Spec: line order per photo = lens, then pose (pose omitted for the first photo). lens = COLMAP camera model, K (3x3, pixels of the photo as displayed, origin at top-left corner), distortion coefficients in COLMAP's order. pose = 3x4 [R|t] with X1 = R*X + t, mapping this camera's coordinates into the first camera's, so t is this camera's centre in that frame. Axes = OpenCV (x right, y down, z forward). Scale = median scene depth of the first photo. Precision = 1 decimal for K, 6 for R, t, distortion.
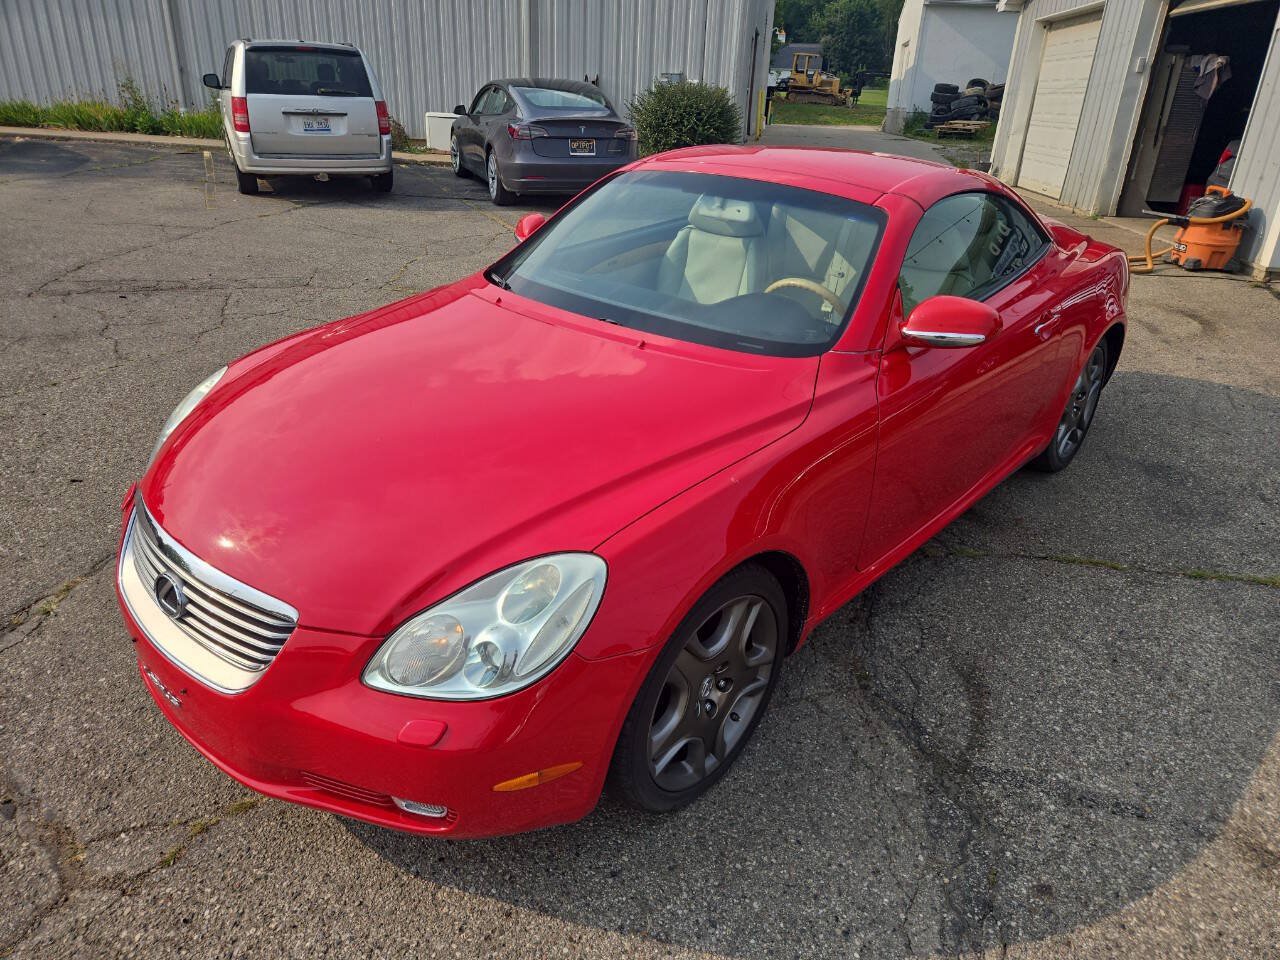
lens RADIAL K [[852.2, 0, 636.1], [0, 852.2, 486.3], [0, 0, 1]] dist [0.051676, -0.037574]
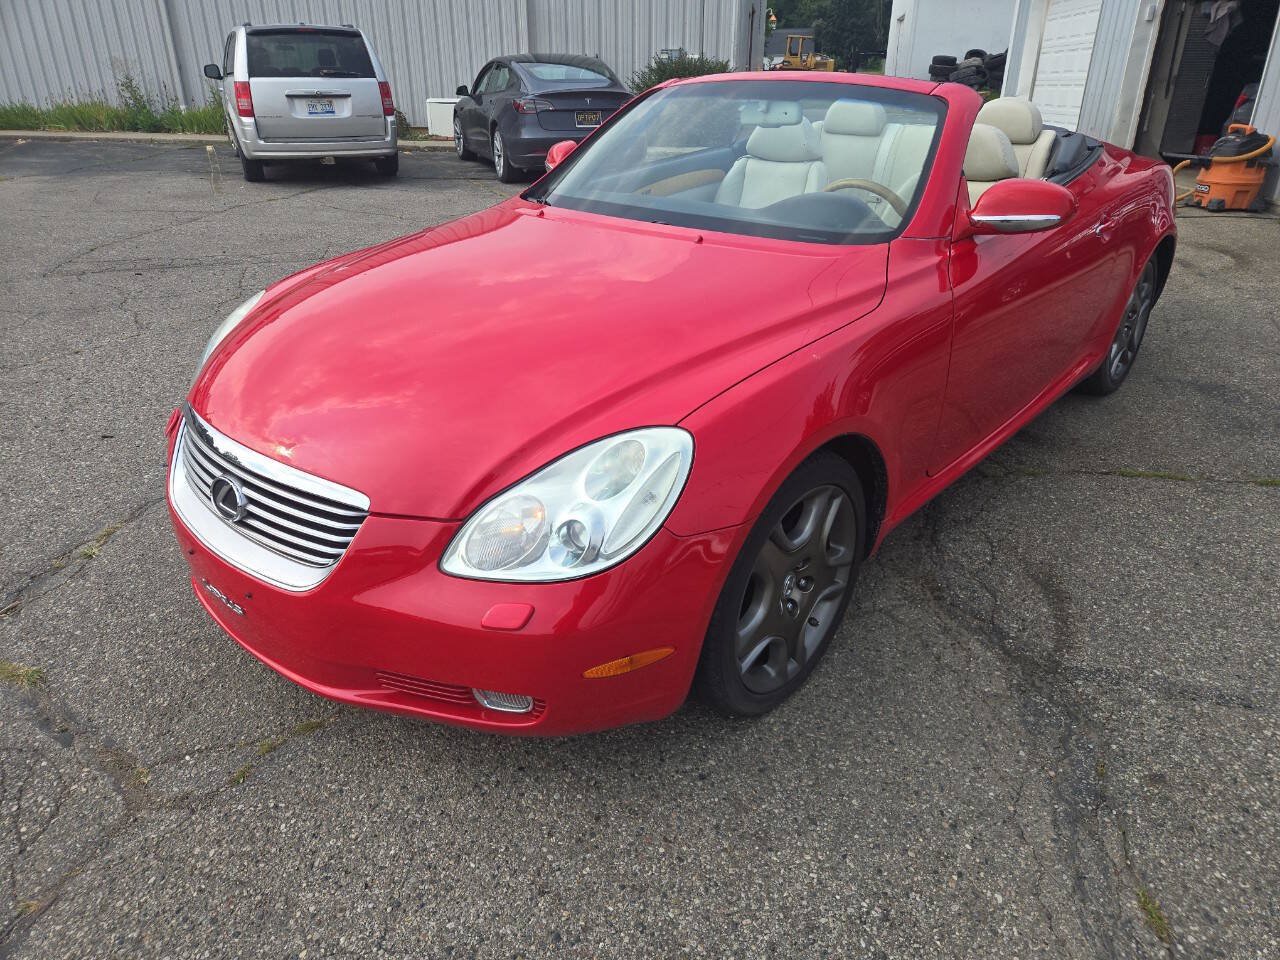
lens RADIAL K [[852.2, 0, 638.8], [0, 852.2, 478.6], [0, 0, 1]] dist [0.051676, -0.037574]
pose [[0.999228, -0.038784, -0.006257, -0.051996], [0.038784, 0.999248, -0.000192, 0.078473], [0.006260, -0.000051, 0.999980, 0.032565]]
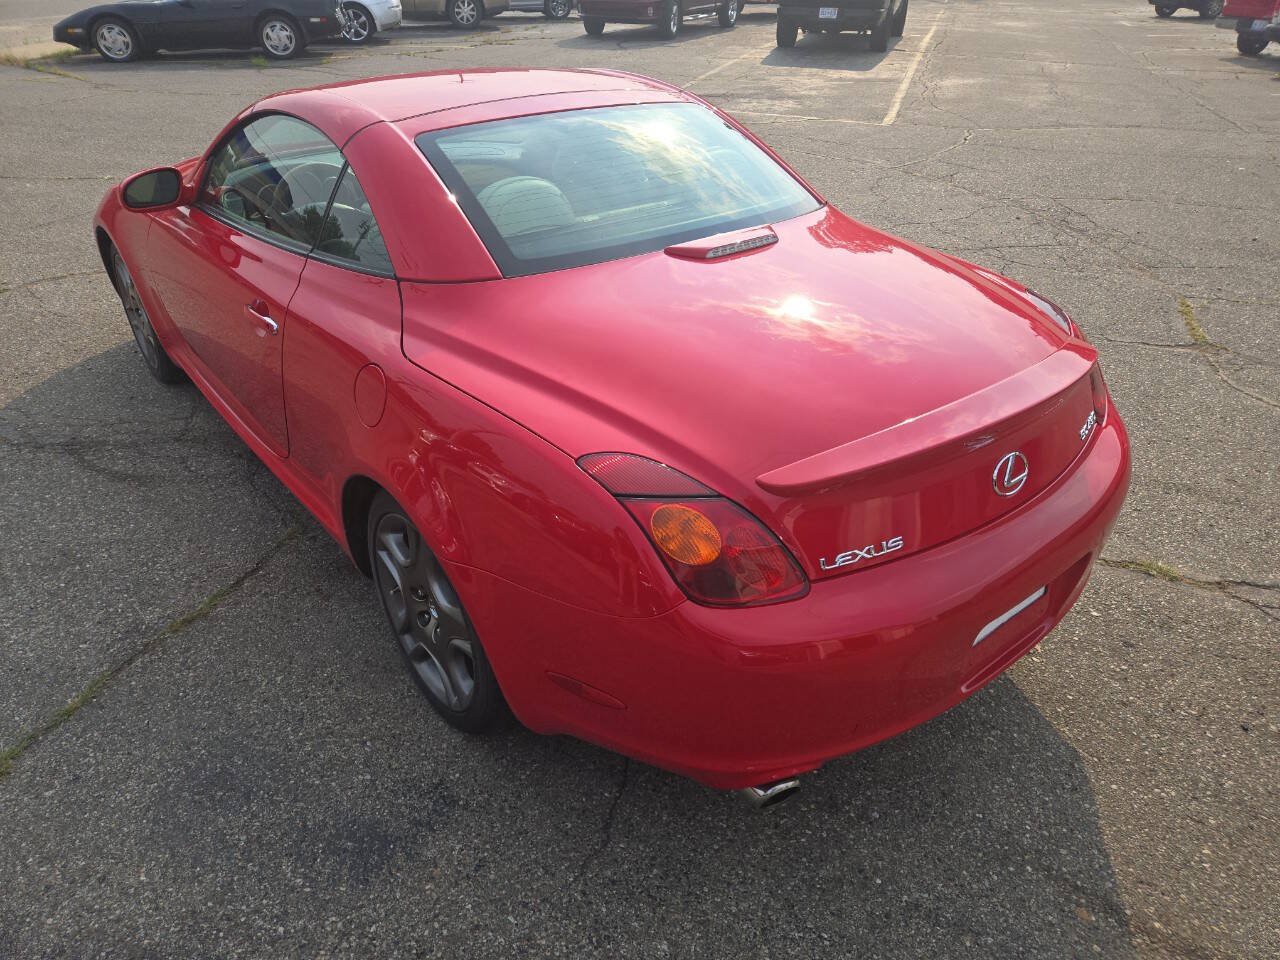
lens RADIAL K [[896.6, 0, 639.5], [0, 896.6, 488.2], [0, 0, 1]] dist [0.057255, -0.045604]
pose [[-0.181287, 0.471926, -0.862798, 1.256798], [-0.452104, 0.739136, 0.499280, -0.675388], [0.873348, 0.480587, 0.079364, 1.394246]]
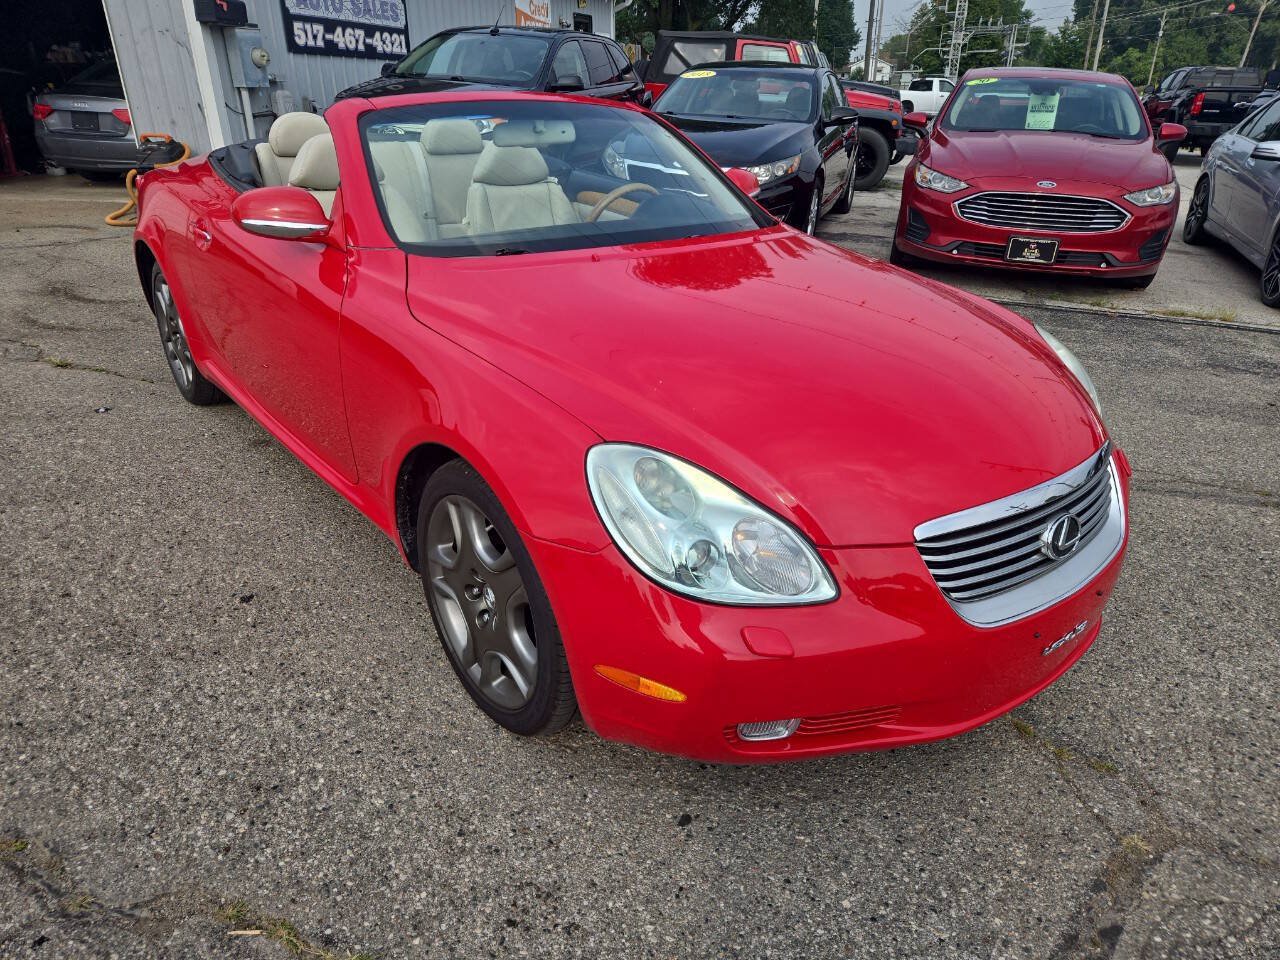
lens RADIAL K [[852.2, 0, 638.3], [0, 852.2, 479.0], [0, 0, 1]] dist [0.051676, -0.037574]
pose [[0.161662, -0.441389, 0.882633, -0.910583], [0.419453, 0.840318, 0.343402, -0.281294], [-0.893266, 0.314708, 0.320989, 0.707762]]
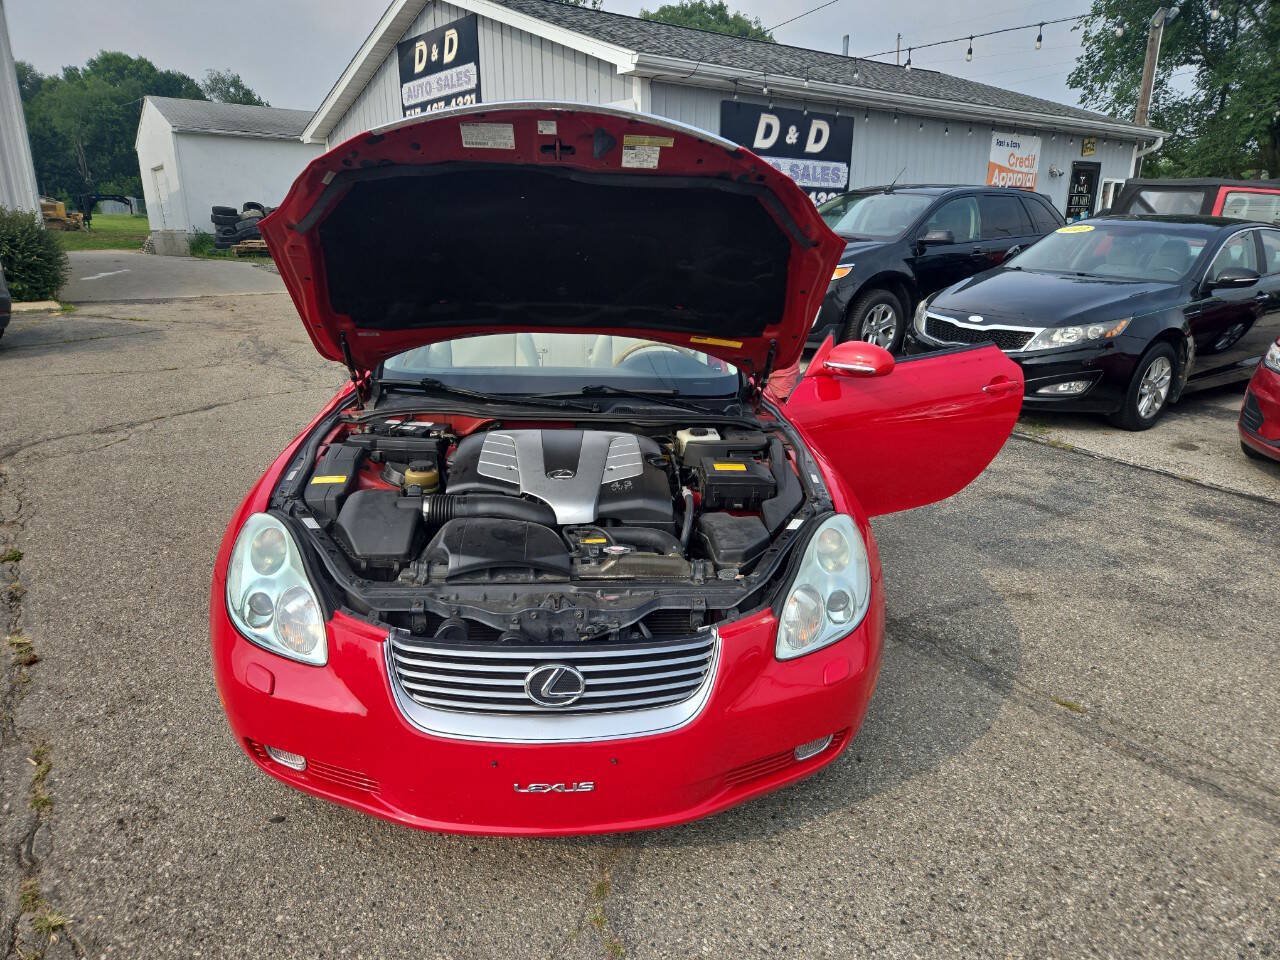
lens RADIAL K [[852.2, 0, 637.0], [0, 852.2, 475.2], [0, 0, 1]] dist [0.051676, -0.037574]
pose [[0.696615, -0.231148, 0.679189, -0.708068], [0.319867, 0.947446, -0.005630, -0.043613], [-0.642194, 0.221173, 0.733941, 0.102446]]
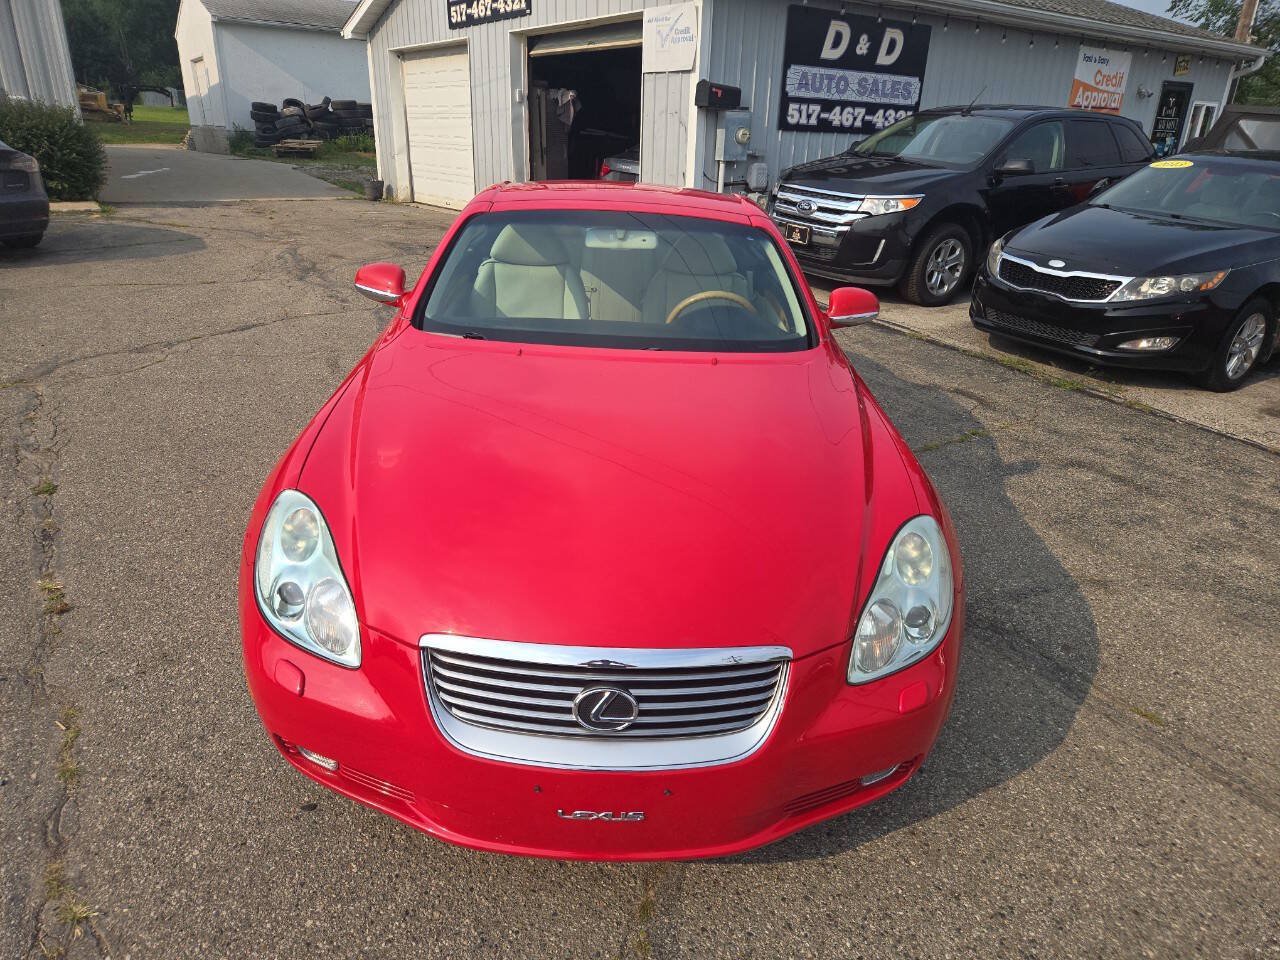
lens RADIAL K [[852.2, 0, 637.6], [0, 852.2, 477.4], [0, 0, 1]] dist [0.051676, -0.037574]
pose [[0.733130, -0.264669, 0.626475, -0.660242], [0.280127, 0.956914, 0.076453, -0.107594], [-0.619718, 0.119442, 0.775683, 0.162096]]
